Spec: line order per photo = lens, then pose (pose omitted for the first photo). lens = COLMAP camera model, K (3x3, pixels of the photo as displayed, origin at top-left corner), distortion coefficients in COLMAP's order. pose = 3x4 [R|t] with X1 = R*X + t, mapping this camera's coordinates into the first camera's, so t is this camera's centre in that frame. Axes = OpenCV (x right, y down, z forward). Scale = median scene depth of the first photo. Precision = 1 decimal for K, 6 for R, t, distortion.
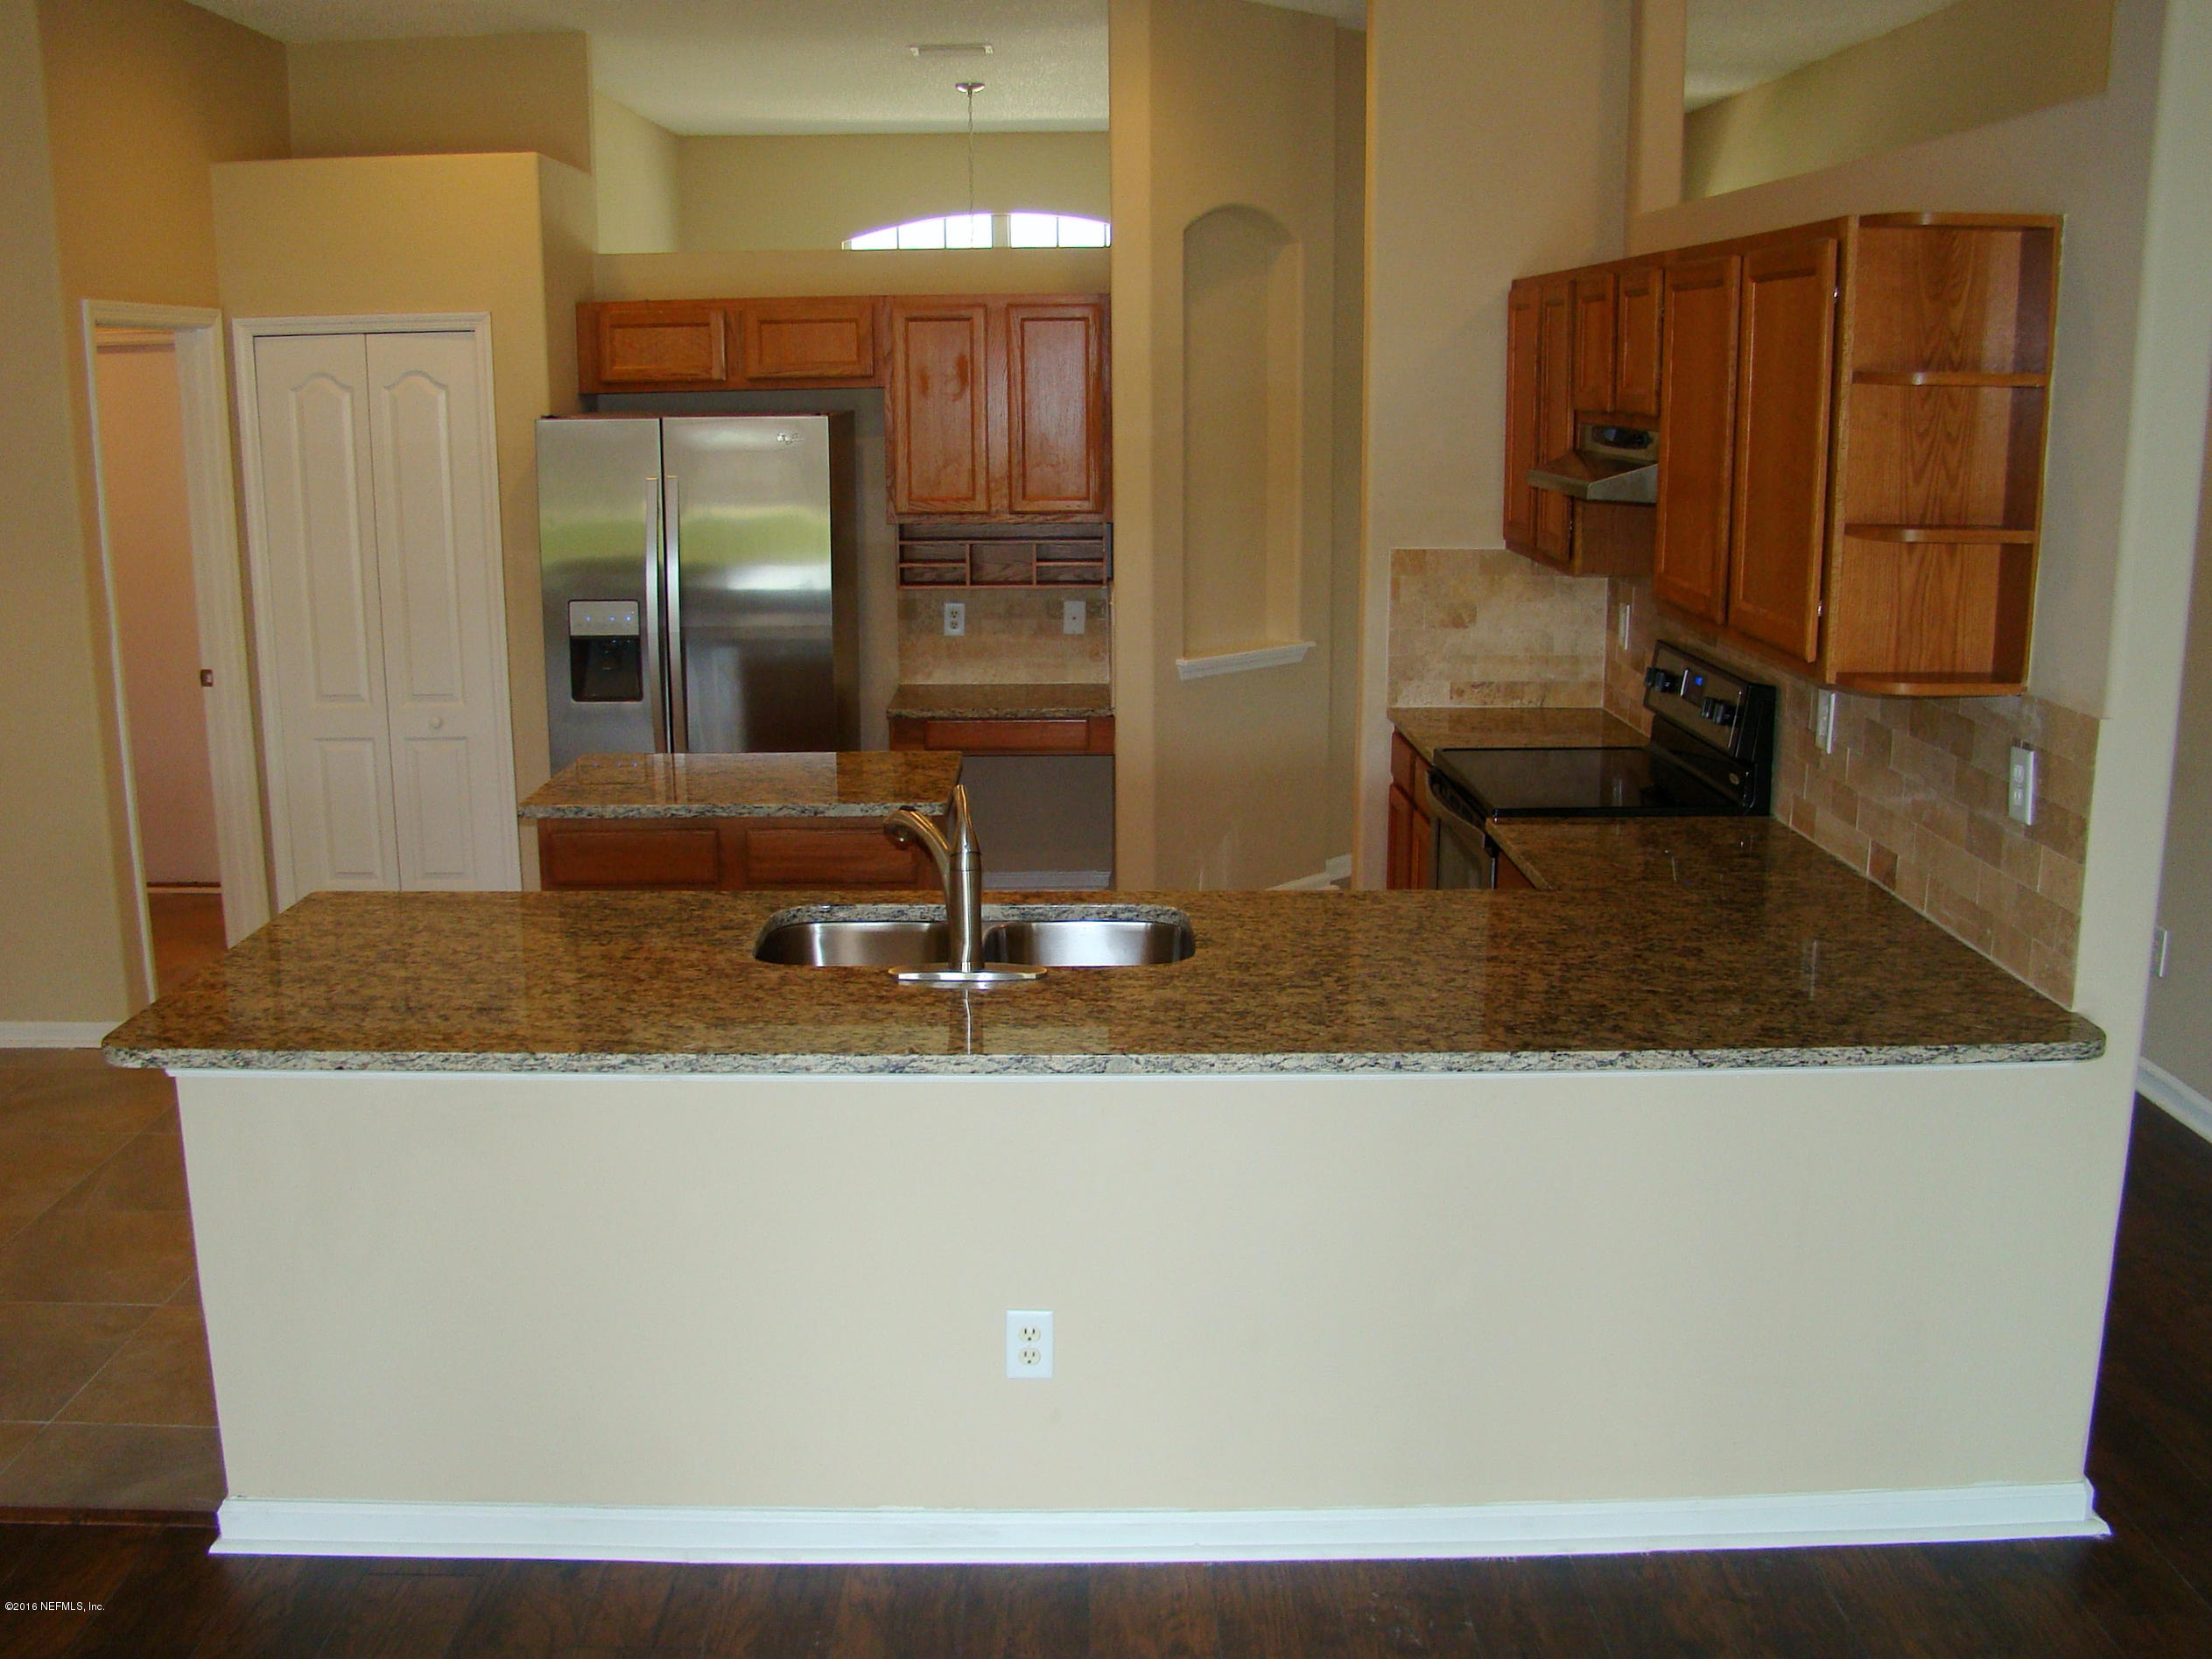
lens RADIAL K [[2076.7, 0, 1106.0], [0, 2076.7, 829.5], [0, 0, 1]] dist [-0.163236, 0.103270]
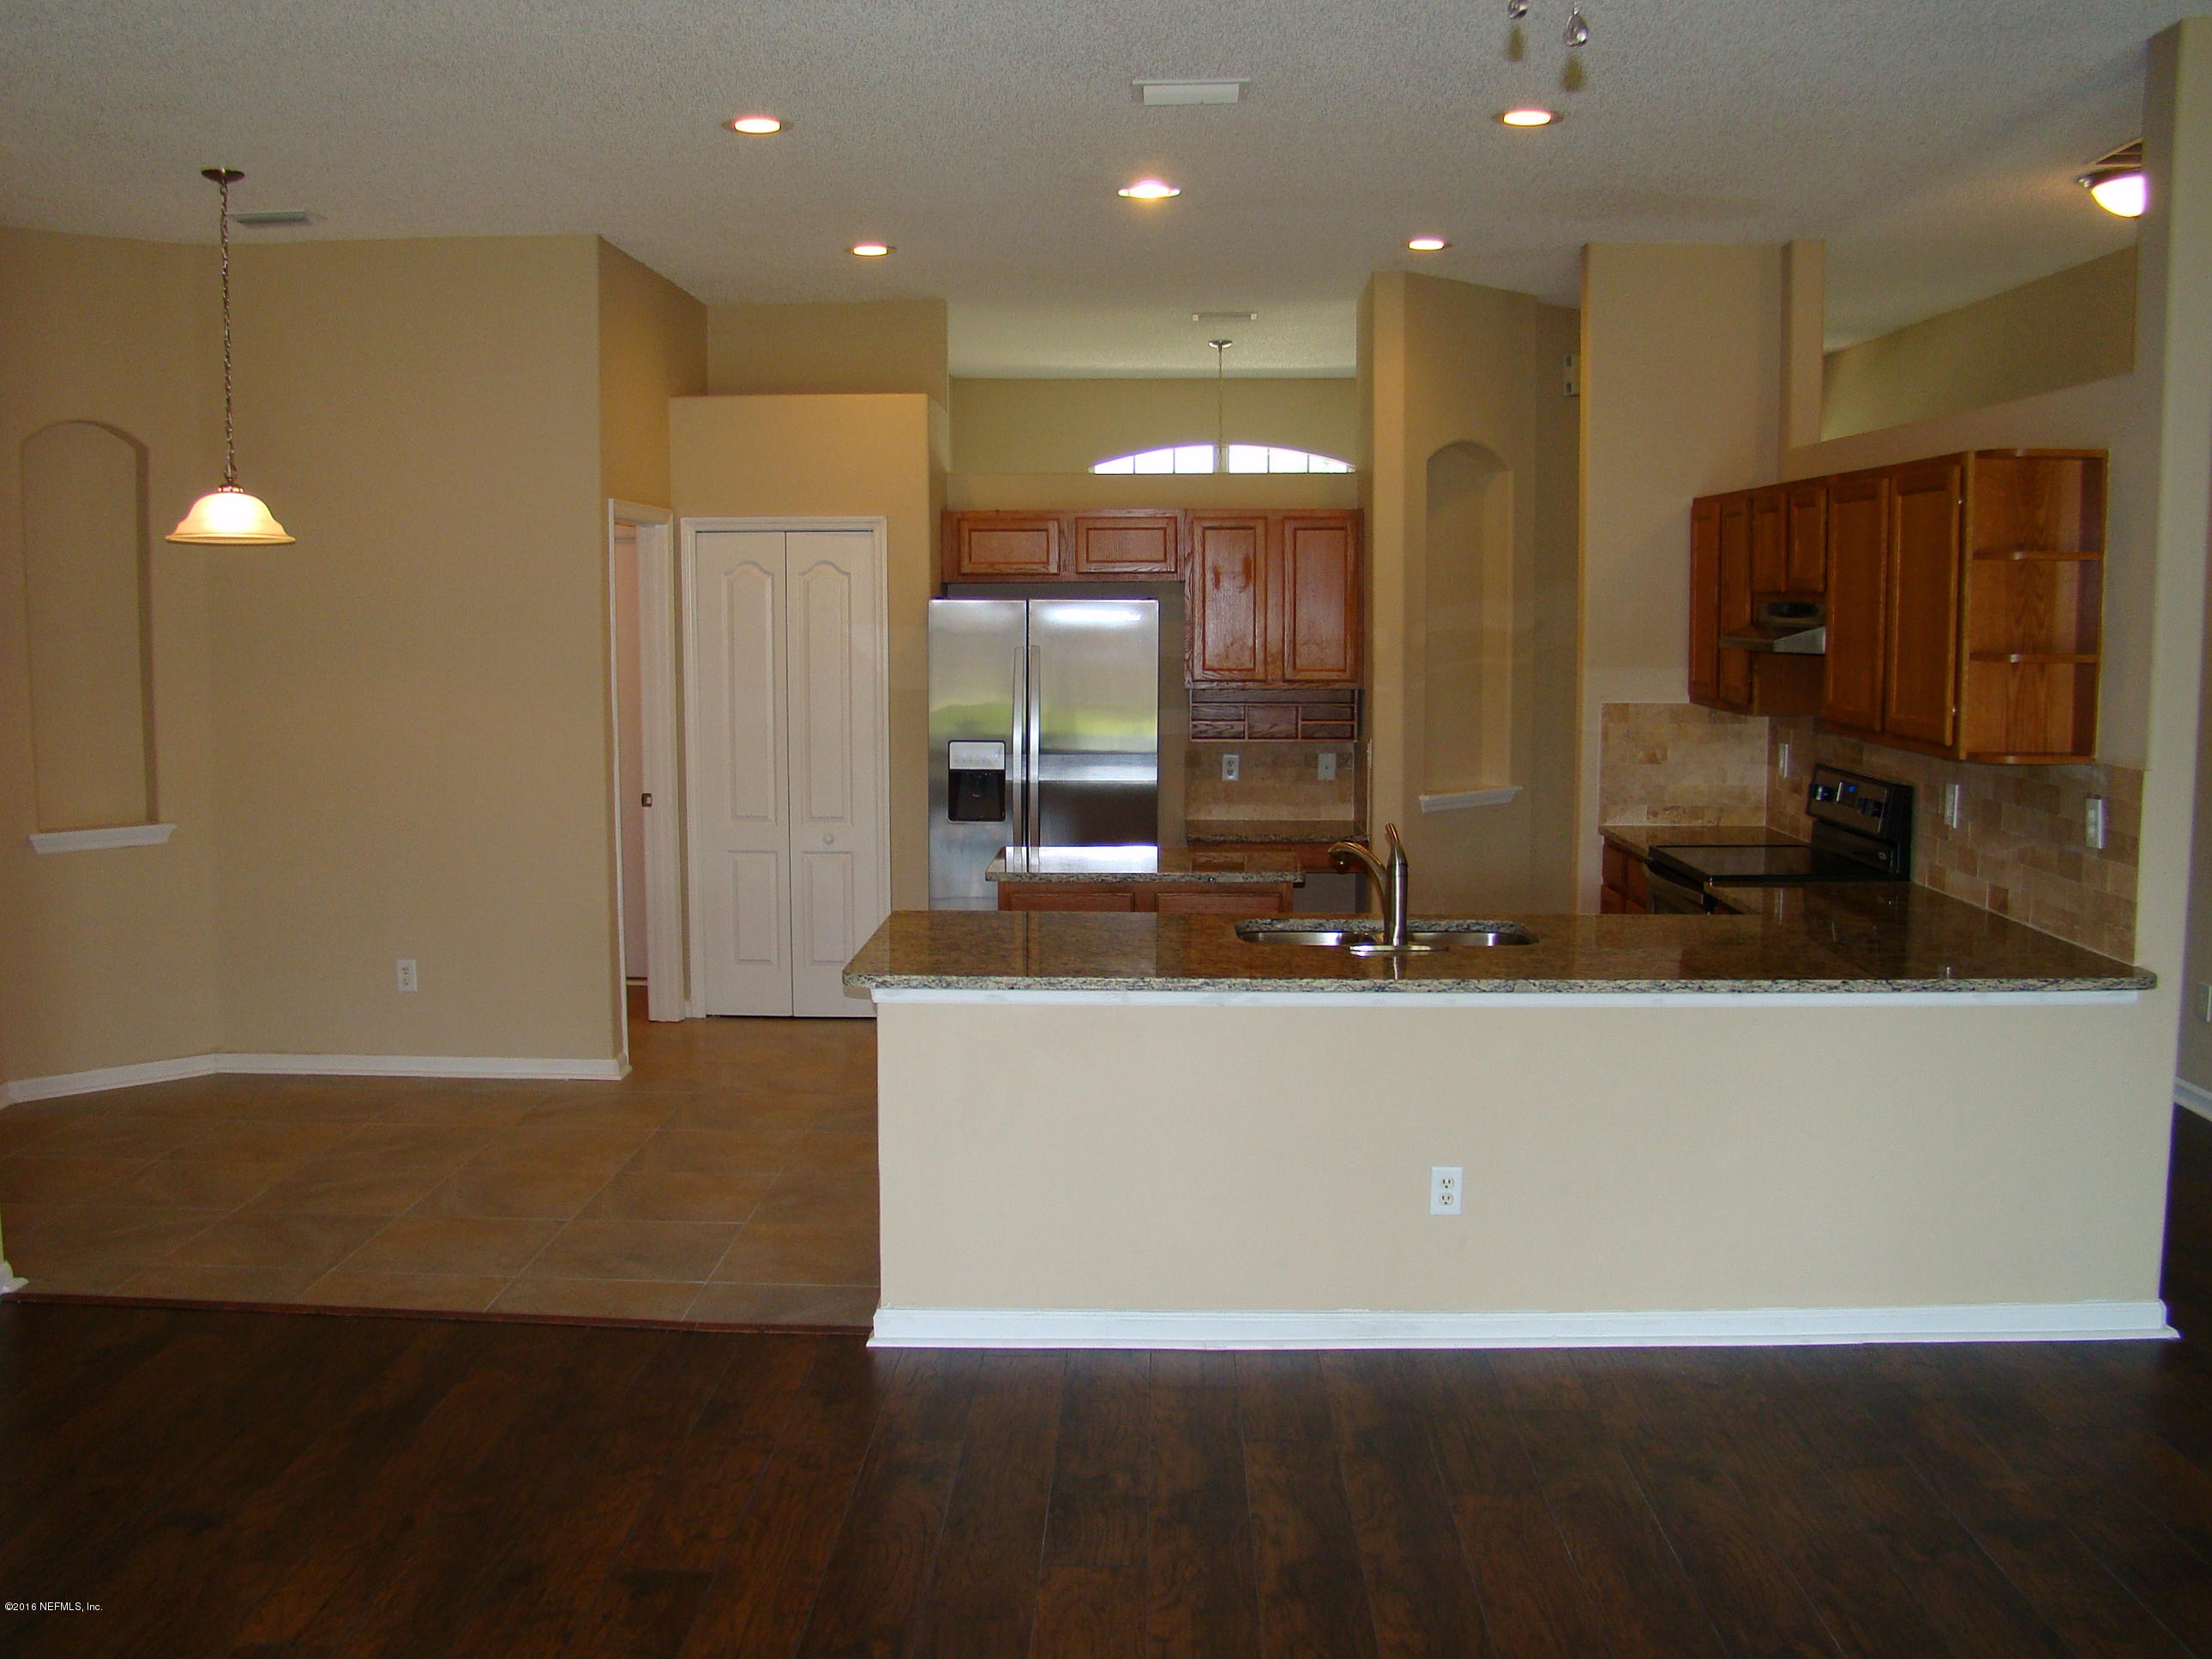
lens RADIAL K [[2076.6, 0, 1106.0], [0, 2076.6, 829.5], [0, 0, 1]] dist [-0.163236, 0.103270]
pose [[0.999514, 0.006128, -0.030554, -0.193761], [-0.009378, 0.994173, -0.107390, 0.123616], [0.029718, 0.107624, 0.993747, -0.416432]]
